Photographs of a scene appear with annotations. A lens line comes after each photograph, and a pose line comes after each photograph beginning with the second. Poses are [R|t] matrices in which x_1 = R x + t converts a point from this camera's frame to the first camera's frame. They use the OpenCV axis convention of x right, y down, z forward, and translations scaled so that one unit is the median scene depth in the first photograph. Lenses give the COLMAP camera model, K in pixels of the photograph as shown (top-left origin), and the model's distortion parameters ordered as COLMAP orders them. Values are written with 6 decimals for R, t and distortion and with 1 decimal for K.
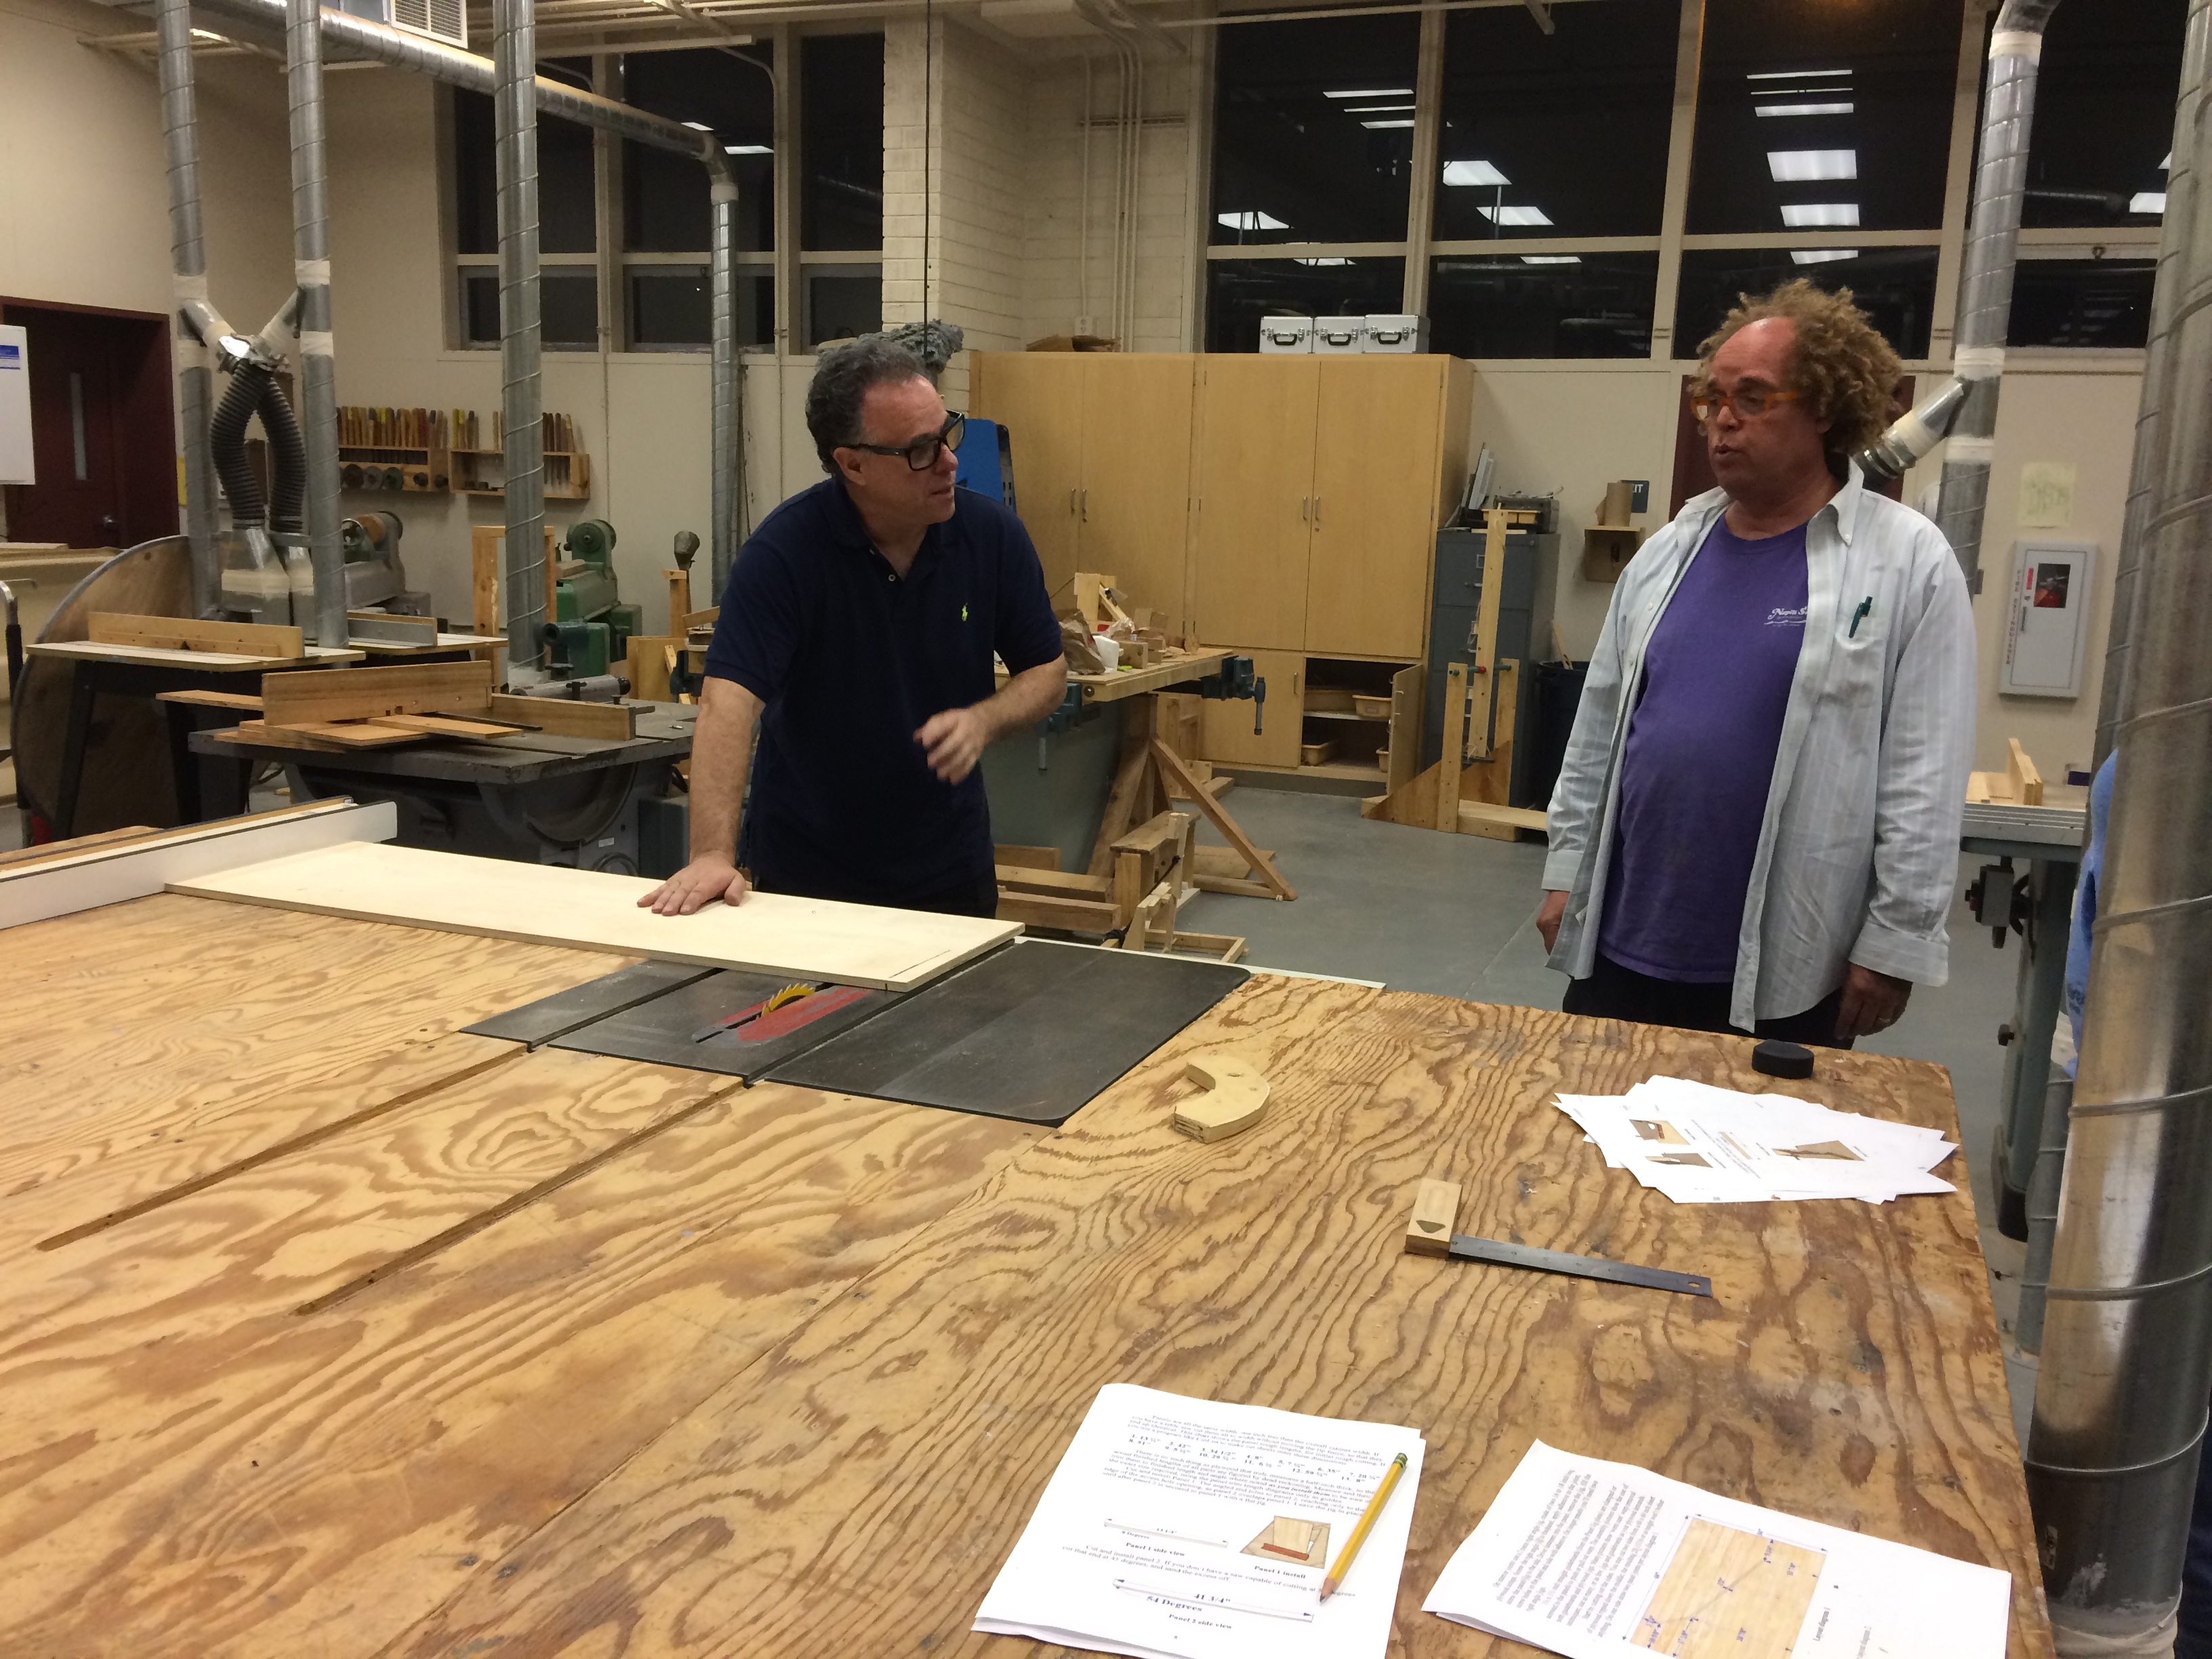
lens RADIAL K [[1857.9, 0, 1113.7], [0, 1857.9, 816.1], [0, 0, 1]] dist [0.081388, -0.122087]
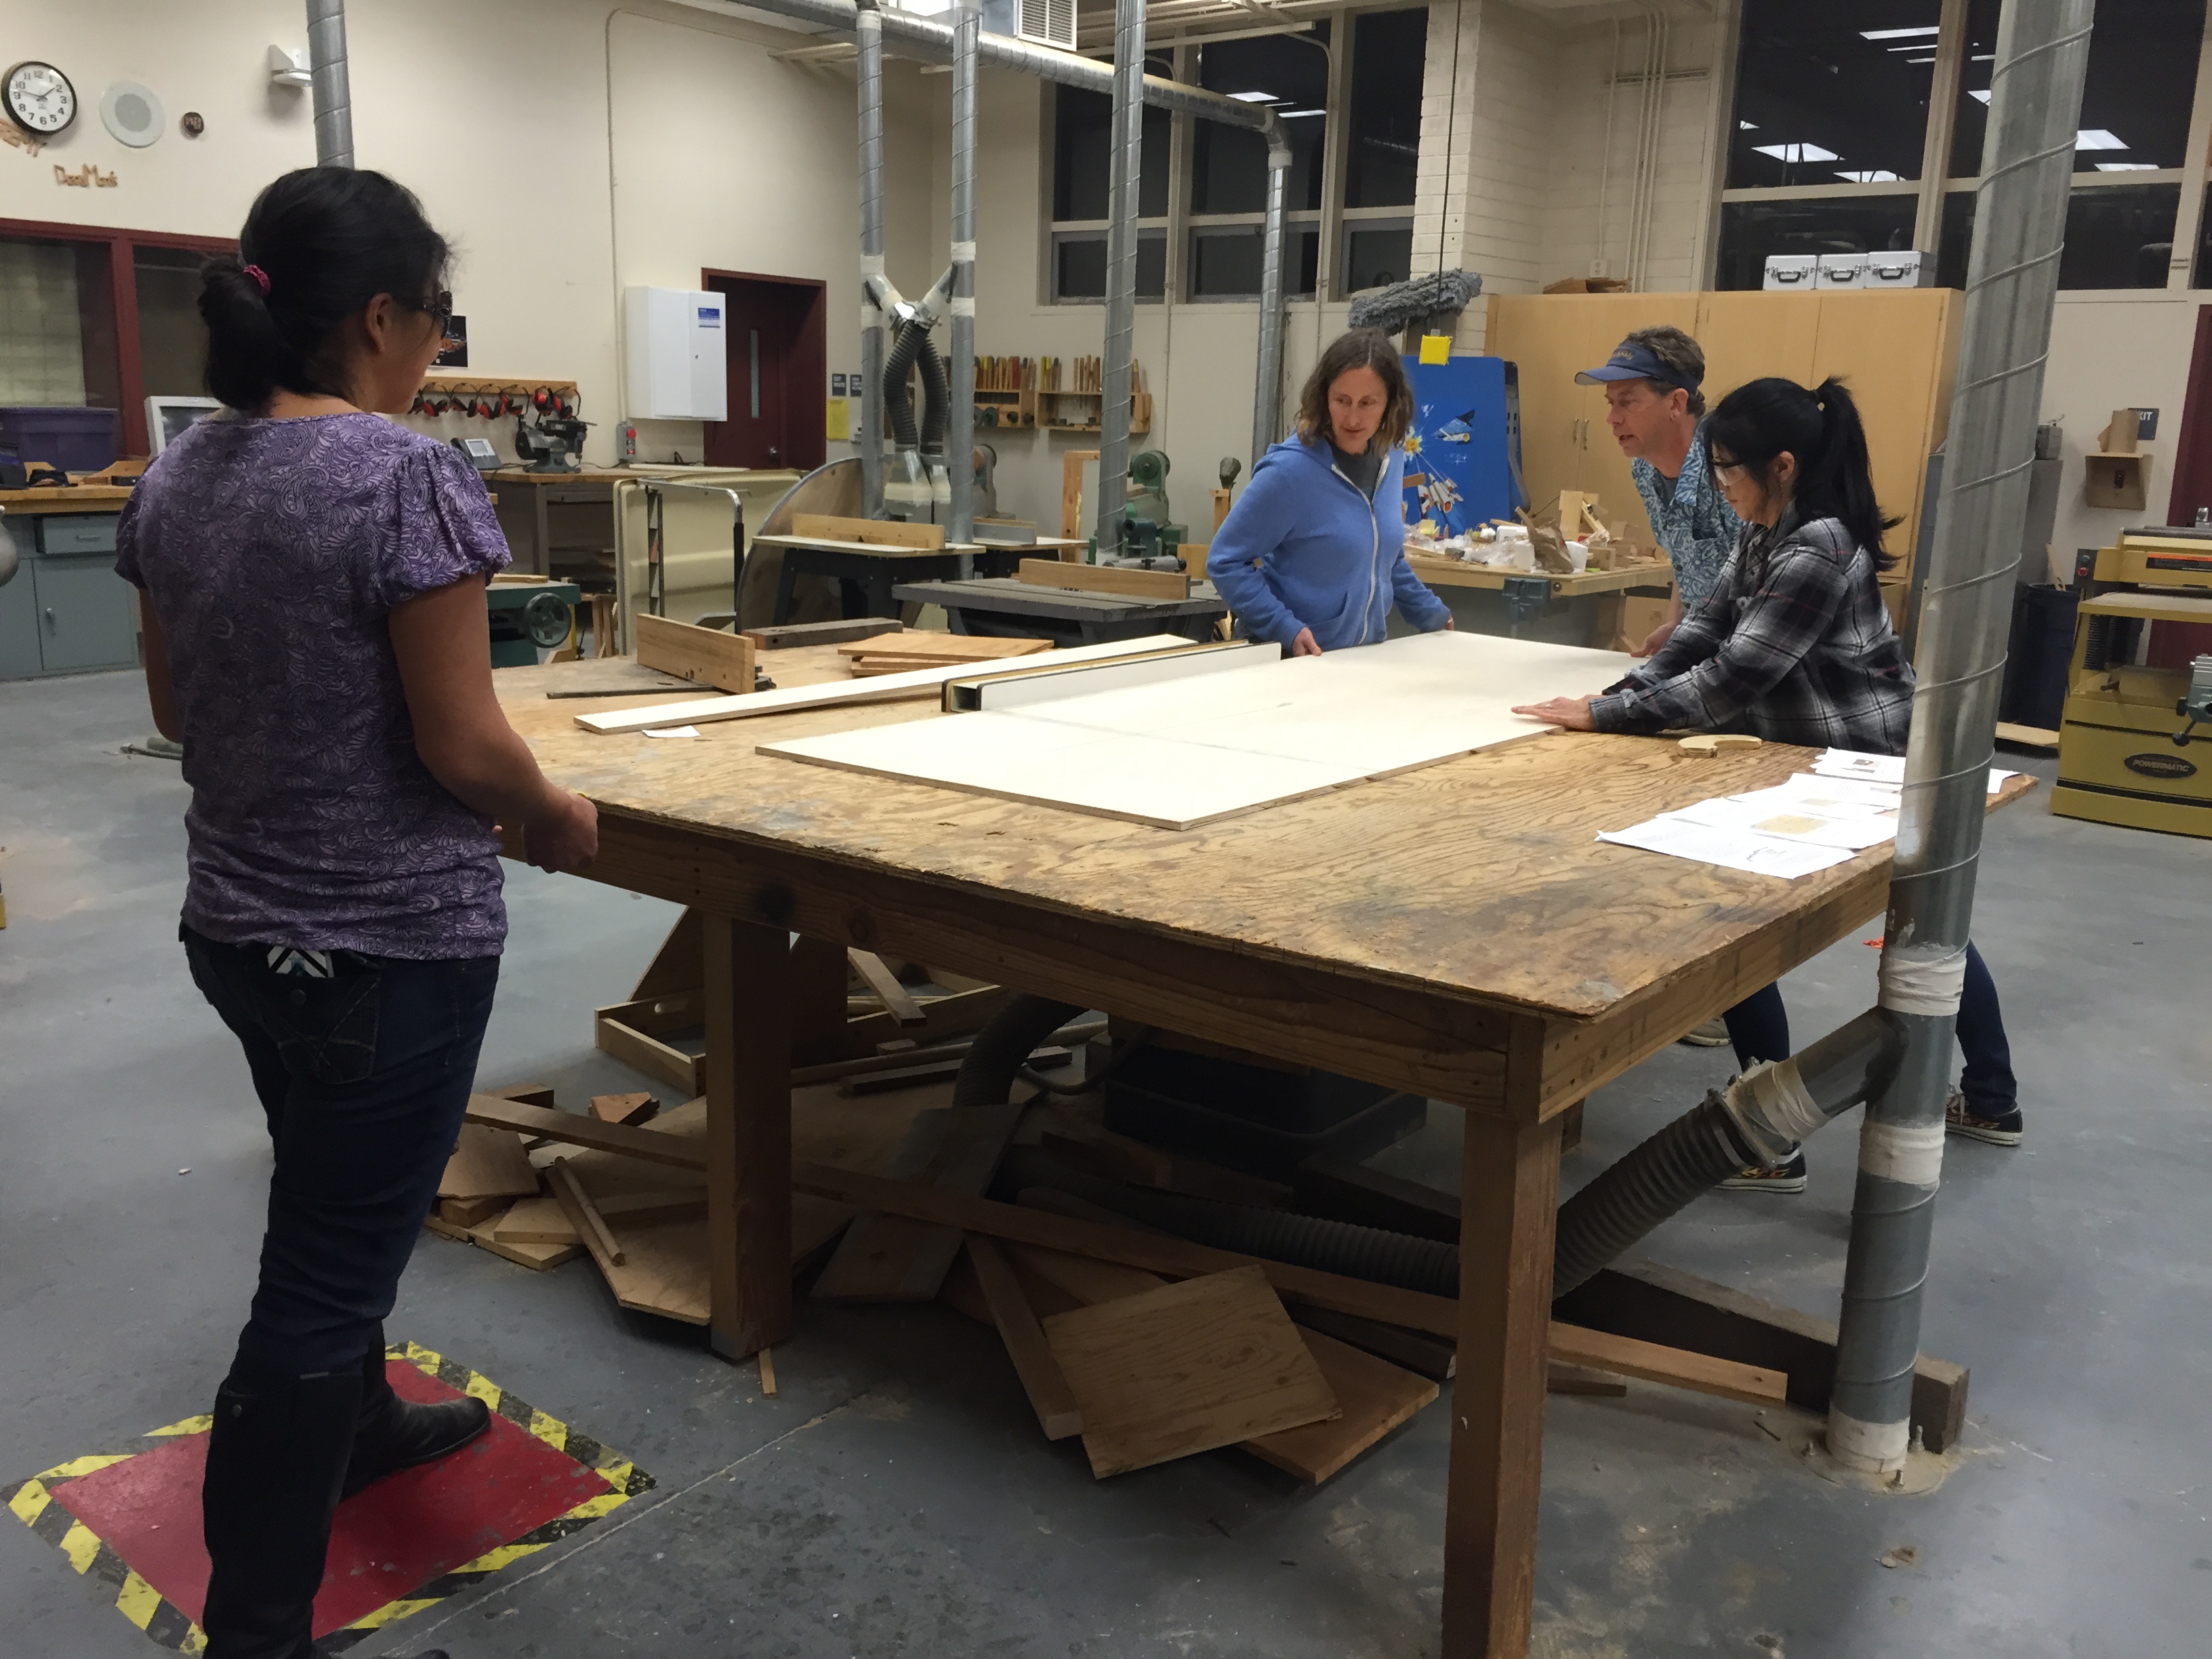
lens RADIAL K [[1876.4, 0, 1093.7], [0, 1876.4, 816.4], [0, 0, 1]] dist [0.072126, -0.095285]
pose [[0.957943, 0.057572, -0.281126, 0.034494], [-0.049634, 0.998144, 0.035282, 0.035065], [0.282635, -0.019845, 0.959022, -0.163020]]
